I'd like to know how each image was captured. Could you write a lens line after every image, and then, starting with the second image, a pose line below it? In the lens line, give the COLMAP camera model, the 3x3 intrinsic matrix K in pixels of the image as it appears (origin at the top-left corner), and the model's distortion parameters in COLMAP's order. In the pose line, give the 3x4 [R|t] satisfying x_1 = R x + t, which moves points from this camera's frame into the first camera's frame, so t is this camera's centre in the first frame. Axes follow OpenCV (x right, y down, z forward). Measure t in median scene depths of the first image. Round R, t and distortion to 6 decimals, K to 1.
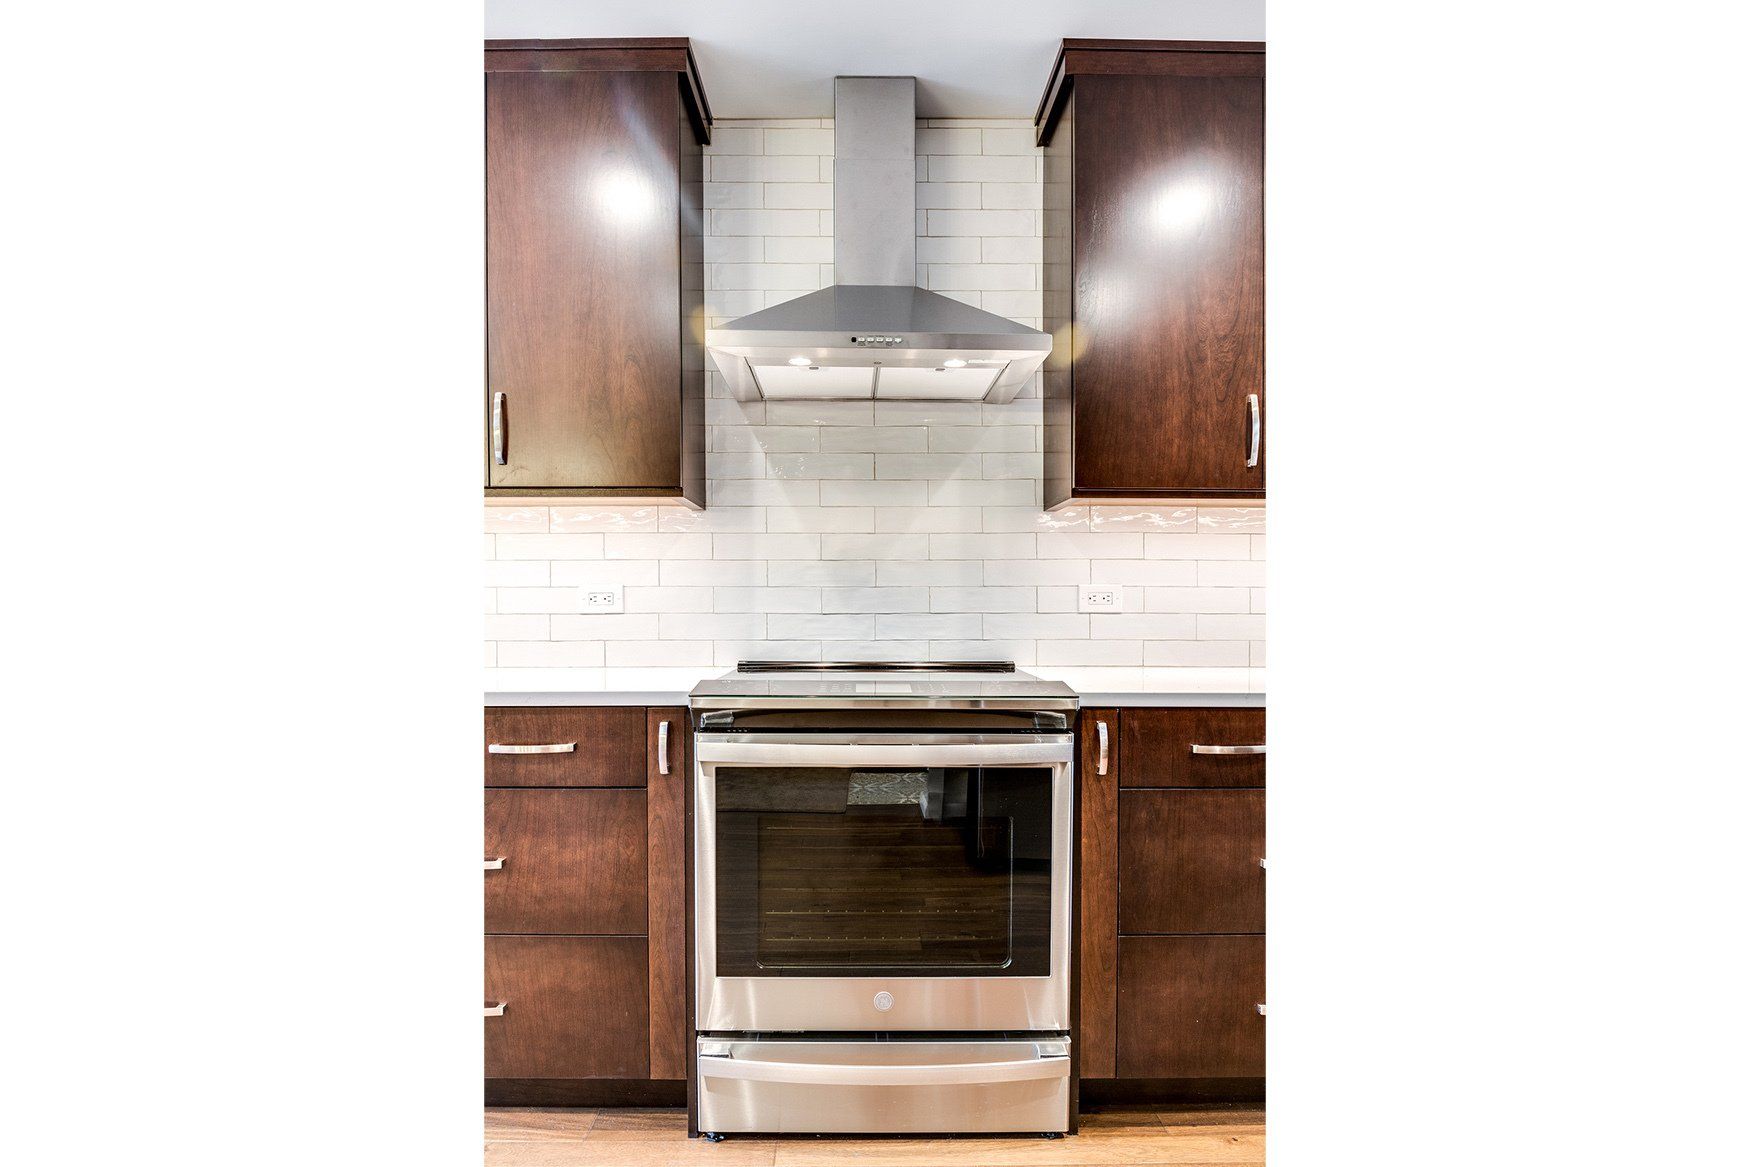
lens RADIAL K [[790.7, 0, 867.0], [0, 790.7, 616.3], [0, 0, 1]] dist [-0.011320, -0.000191]
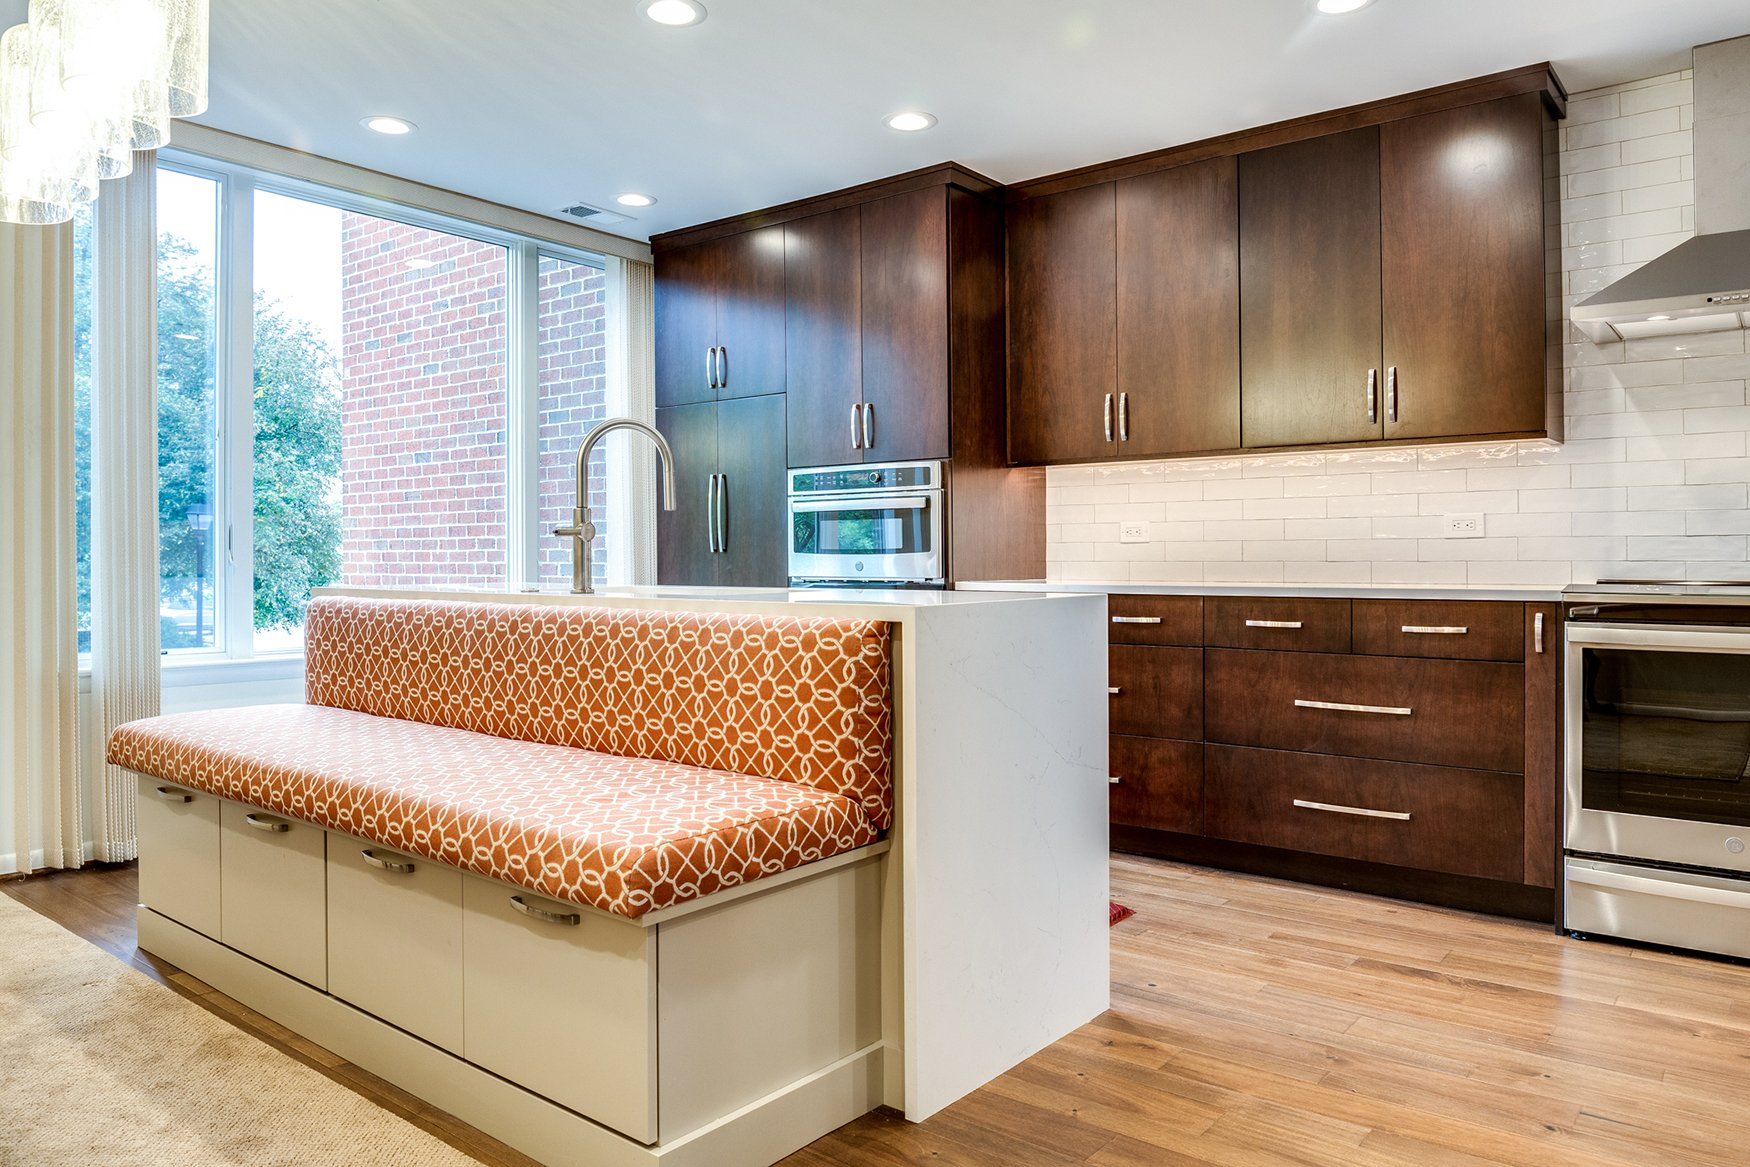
lens RADIAL K [[1175.6, 0, 885.3], [0, 1175.6, 566.0], [0, 0, 1]] dist [-0.029183, -0.009724]
pose [[0.772559, 0.001526, -0.634941, 0.131742], [-0.005910, 0.999971, -0.004787, 0.068780], [0.634916, 0.007450, 0.772546, -1.177146]]
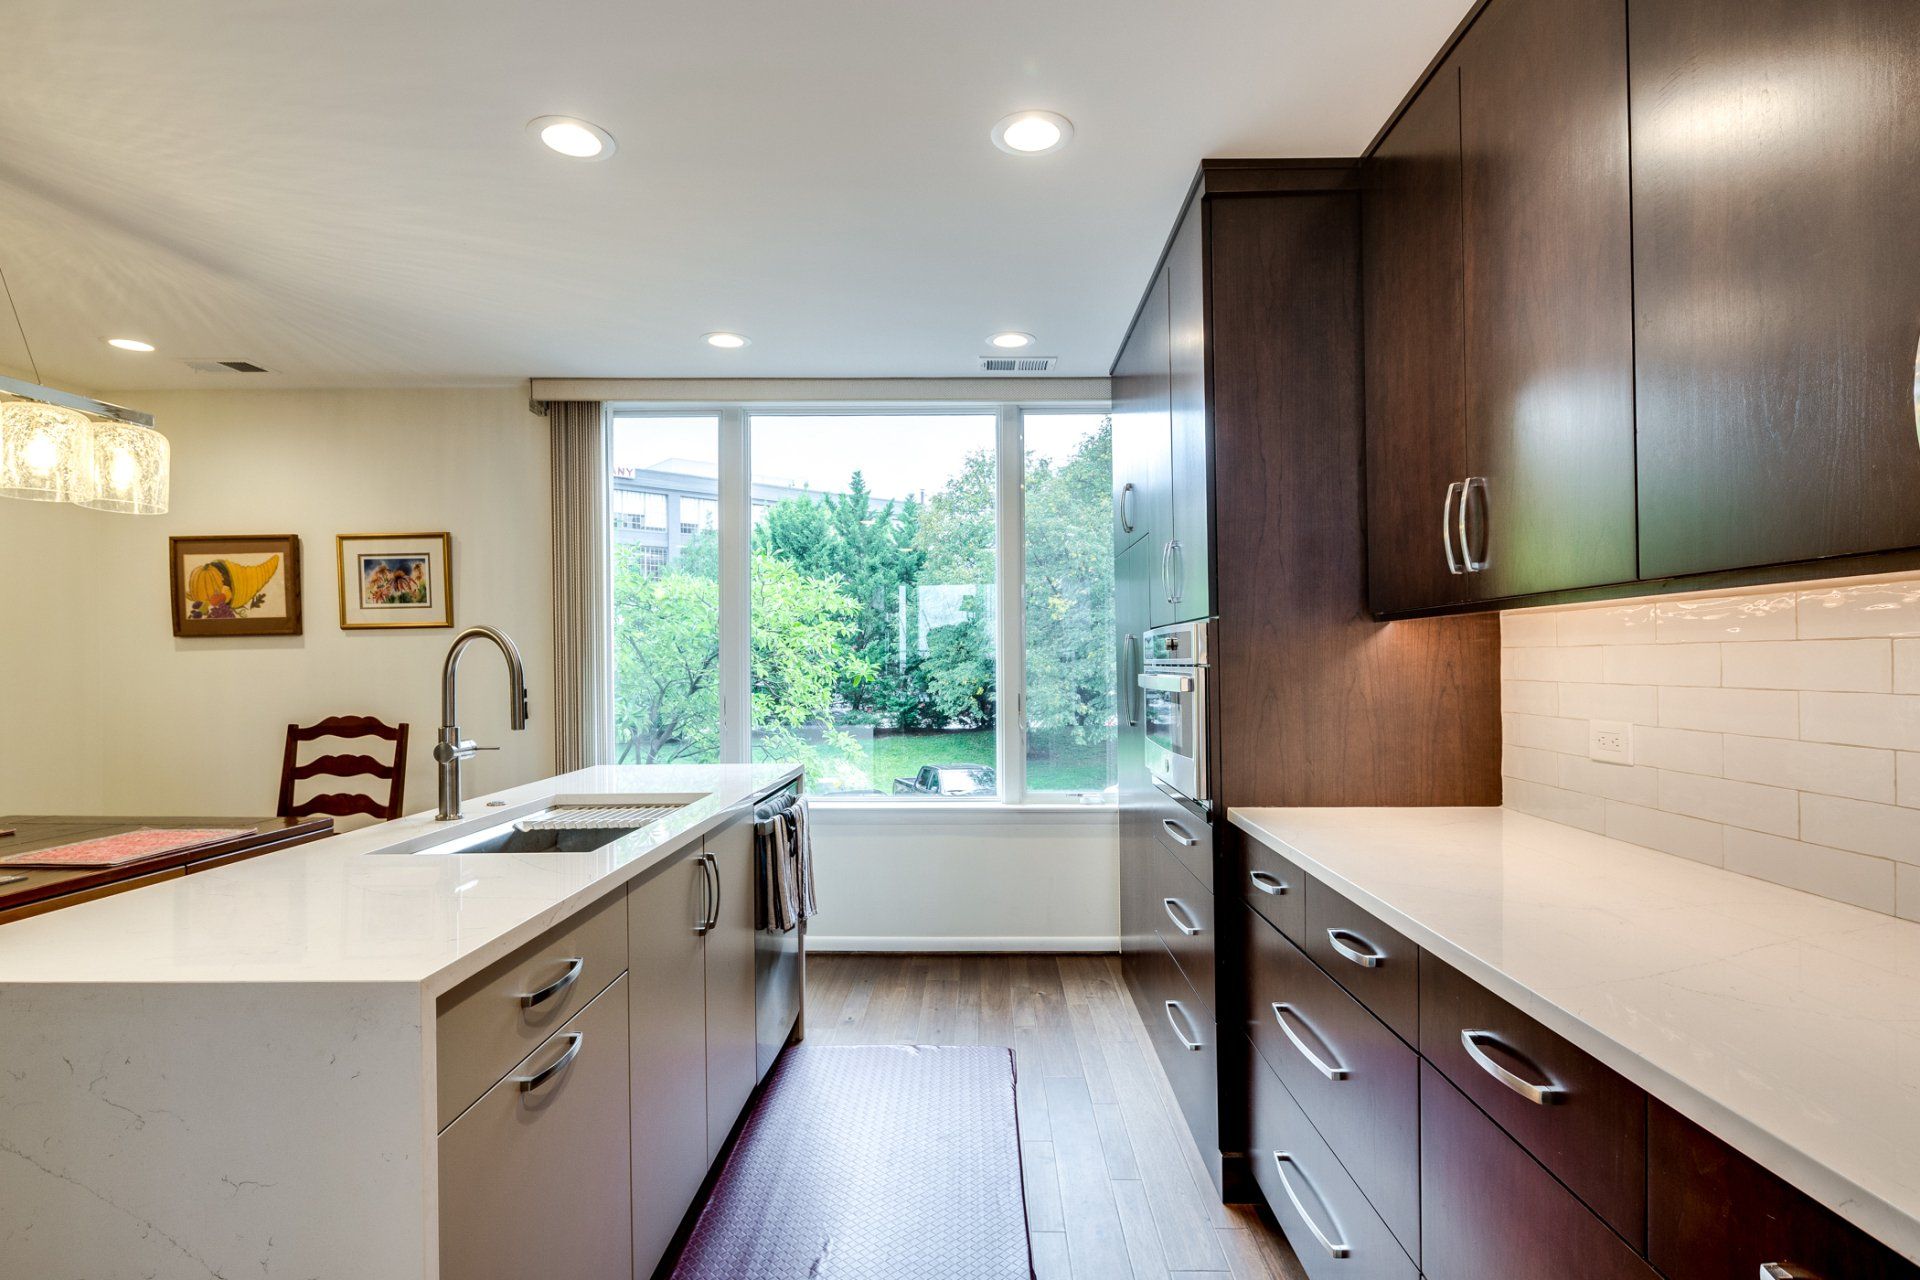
lens RADIAL K [[940.8, 0, 971.9], [0, 940.8, 665.8], [0, 0, 1]] dist [-0.001660, -0.001176]
pose [[-0.025541, 0.002227, -0.999671, -0.037483], [-0.016390, 0.999862, 0.002646, -0.110005], [0.999539, 0.016452, -0.025501, 0.613893]]
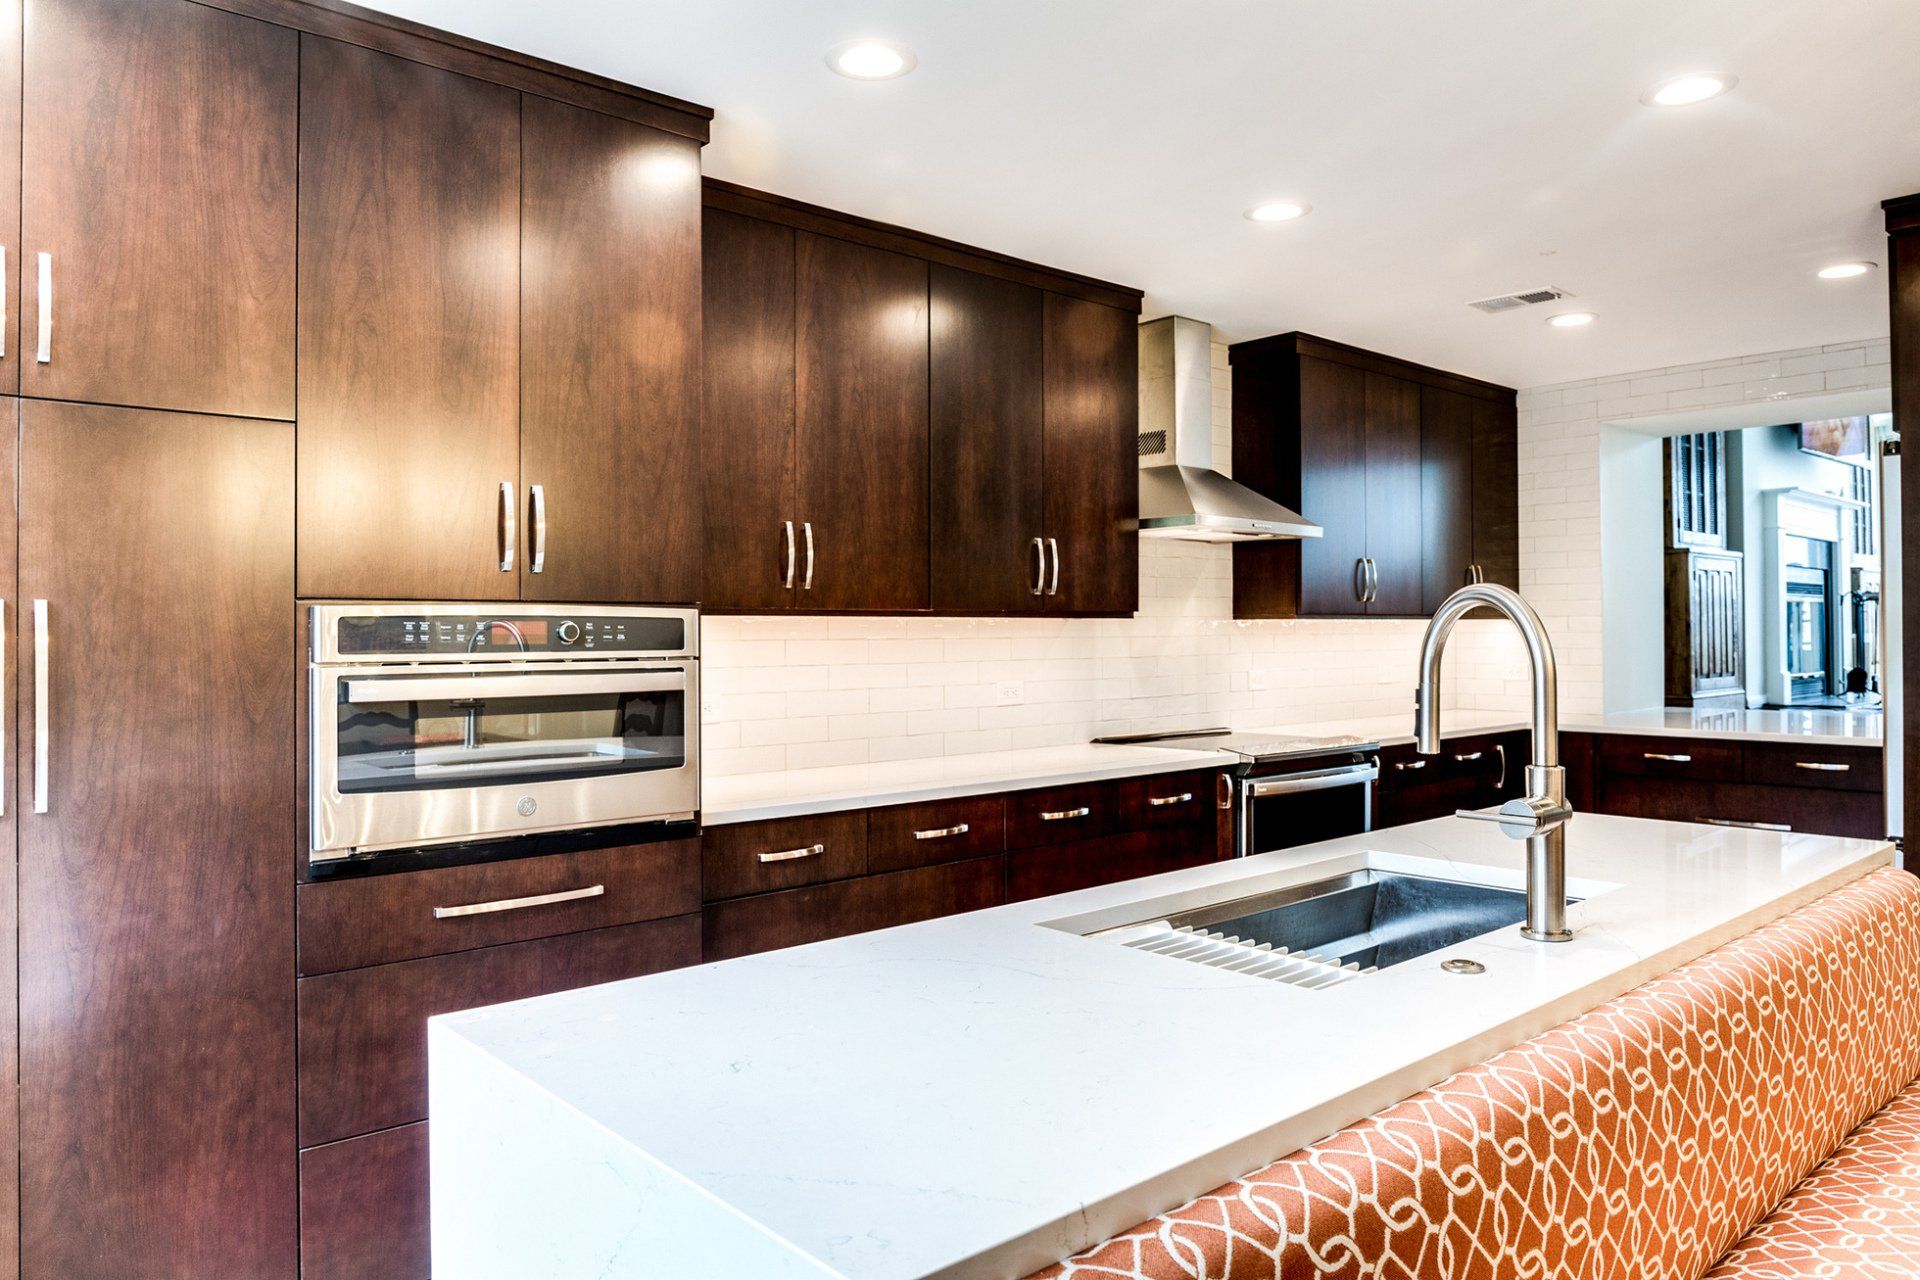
lens RADIAL K [[1289.8, 0, 971.3], [0, 1289.8, 620.8], [0, 0, 1]] dist [-0.029183, -0.009724]
pose [[0.752932, 0.001305, 0.658097, -2.253419], [0.019349, 0.999522, -0.024119, -0.115065], [-0.657814, 0.030894, 0.752546, -0.579948]]
